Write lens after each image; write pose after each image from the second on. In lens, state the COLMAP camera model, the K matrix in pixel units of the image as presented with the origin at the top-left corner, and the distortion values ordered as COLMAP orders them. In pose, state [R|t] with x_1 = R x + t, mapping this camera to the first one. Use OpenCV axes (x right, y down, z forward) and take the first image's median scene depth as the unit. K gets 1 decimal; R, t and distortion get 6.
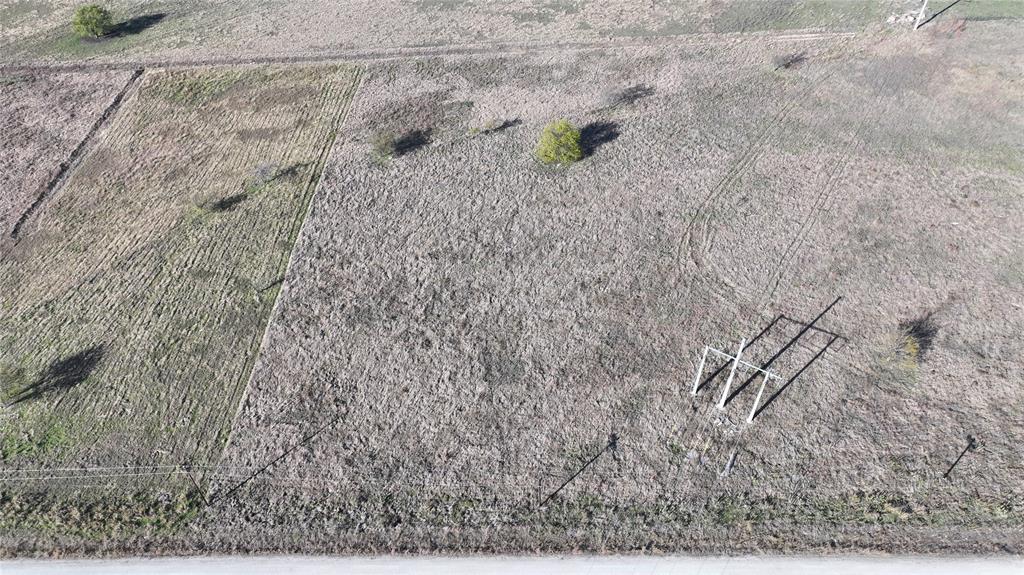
lens RADIAL K [[723.2, 0, 517.7], [0, 723.2, 287.2], [0, 0, 1]] dist [-0.005813, 0.022609]
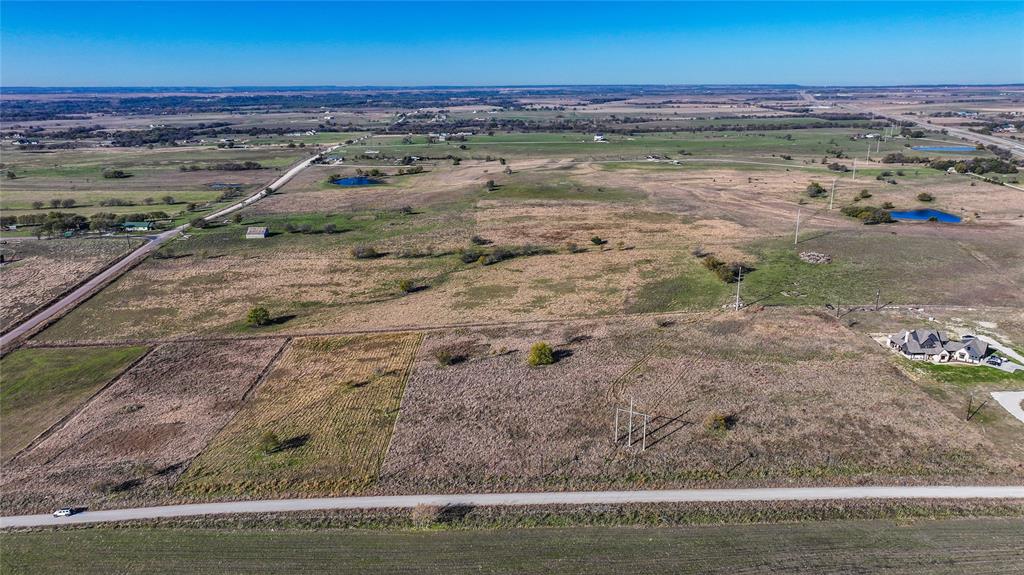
lens RADIAL K [[723.2, 0, 516.7], [0, 723.2, 286.0], [0, 0, 1]] dist [-0.005813, 0.022609]
pose [[0.998998, -0.010429, 0.043532, -0.105608], [0.030261, 0.873948, -0.485076, 0.690498], [-0.032986, 0.485907, 0.873388, -0.885731]]
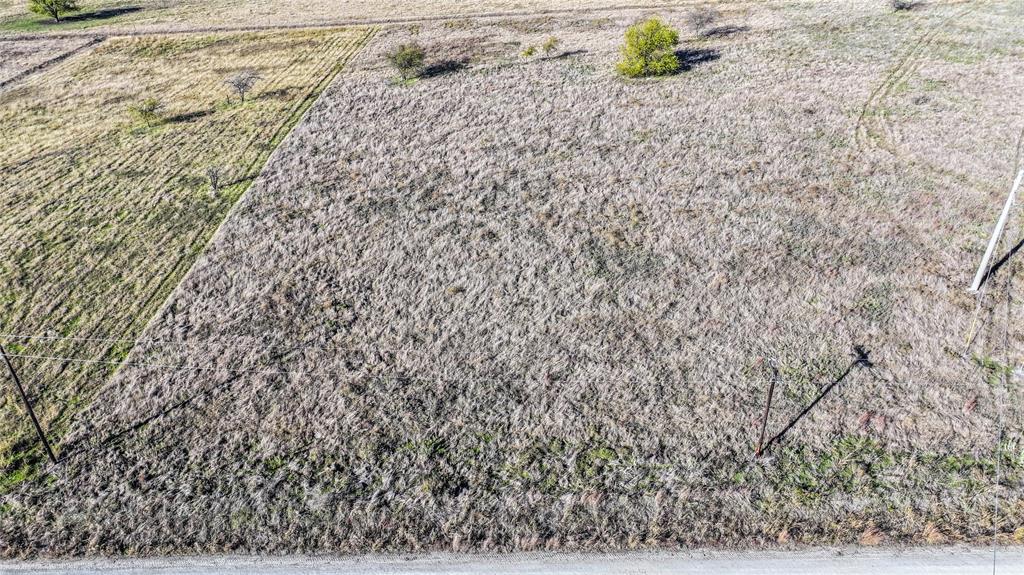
lens RADIAL K [[723.2, 0, 517.1], [0, 723.2, 286.4], [0, 0, 1]] dist [-0.005813, 0.022609]
pose [[0.999876, -0.009136, 0.012805, -0.111900], [0.011736, 0.975290, -0.220616, 0.249931], [-0.010473, 0.220739, 0.975277, 0.430238]]
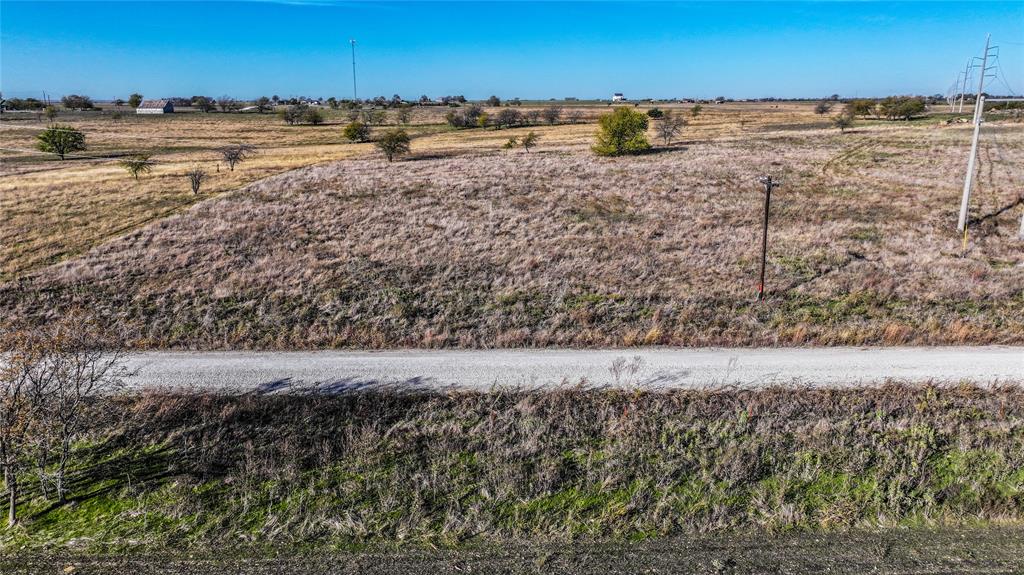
lens RADIAL K [[723.2, 0, 517.5], [0, 723.2, 285.2], [0, 0, 1]] dist [-0.005813, 0.022609]
pose [[0.999108, -0.005060, 0.041917, -0.113437], [0.025643, 0.861438, -0.507215, 0.432234], [-0.033543, 0.507837, 0.860800, 0.524445]]
